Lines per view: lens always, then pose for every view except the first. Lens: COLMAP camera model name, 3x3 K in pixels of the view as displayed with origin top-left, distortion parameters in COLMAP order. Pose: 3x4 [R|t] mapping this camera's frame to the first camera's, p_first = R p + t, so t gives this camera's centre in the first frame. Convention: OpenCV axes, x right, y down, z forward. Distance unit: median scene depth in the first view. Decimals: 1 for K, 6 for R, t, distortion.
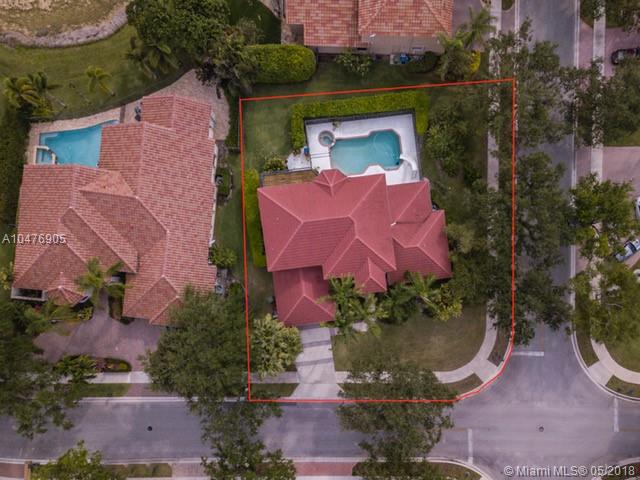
lens RADIAL K [[484.0, 0, 325.1], [0, 484.0, 239.5], [0, 0, 1]] dist [0.004911, 0.006595]
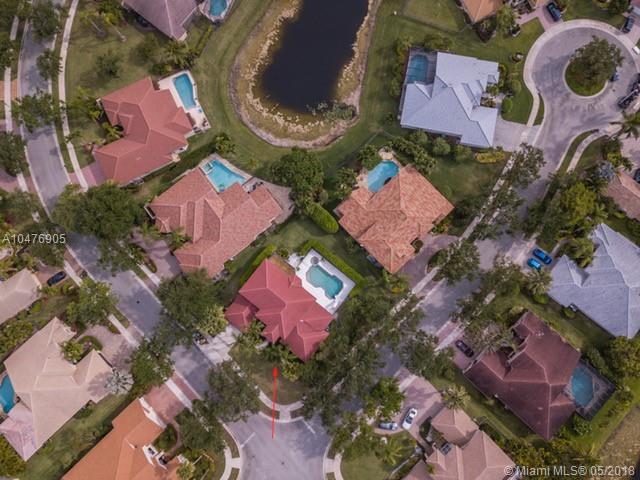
lens RADIAL K [[344.4, 0, 315.0], [0, 344.4, 233.3], [0, 0, 1]] dist [0.001729, -0.000703]
pose [[0.697730, 0.710967, -0.087740, 0.046372], [-0.716360, 0.692240, -0.087365, -0.173328], [-0.001377, 0.123811, 0.992305, -0.367323]]
